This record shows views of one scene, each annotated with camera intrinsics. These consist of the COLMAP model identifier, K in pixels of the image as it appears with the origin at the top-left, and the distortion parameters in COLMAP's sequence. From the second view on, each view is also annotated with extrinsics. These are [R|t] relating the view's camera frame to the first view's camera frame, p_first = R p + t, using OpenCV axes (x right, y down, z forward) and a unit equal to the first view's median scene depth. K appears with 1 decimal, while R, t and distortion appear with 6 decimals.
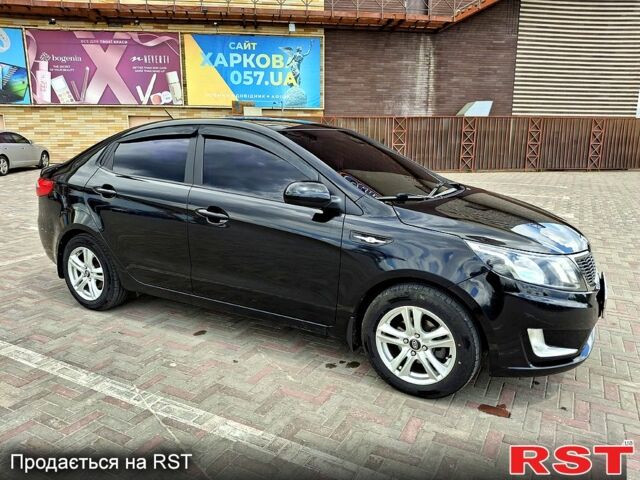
lens RADIAL K [[484.8, 0, 320.0], [0, 484.8, 240.0], [0, 0, 1]] dist [0.053074, -0.115254]
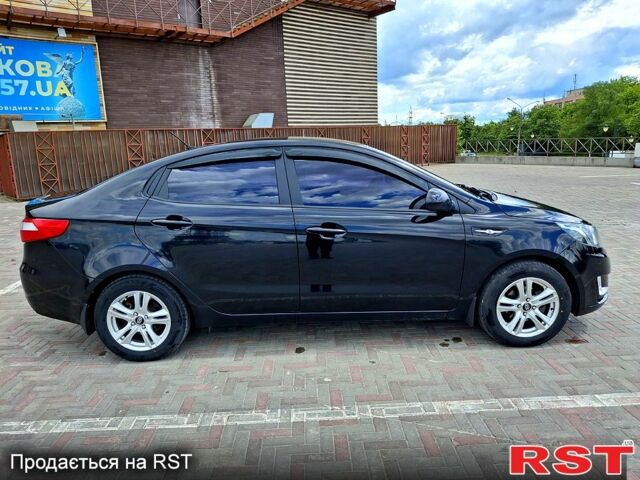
lens RADIAL K [[484.8, 0, 320.0], [0, 484.8, 240.0], [0, 0, 1]] dist [0.053074, -0.115254]
pose [[0.863349, -0.131783, 0.487096, -0.124669], [0.140925, 0.989856, 0.018022, -0.008914], [-0.484530, 0.053085, 0.873163, 0.016614]]
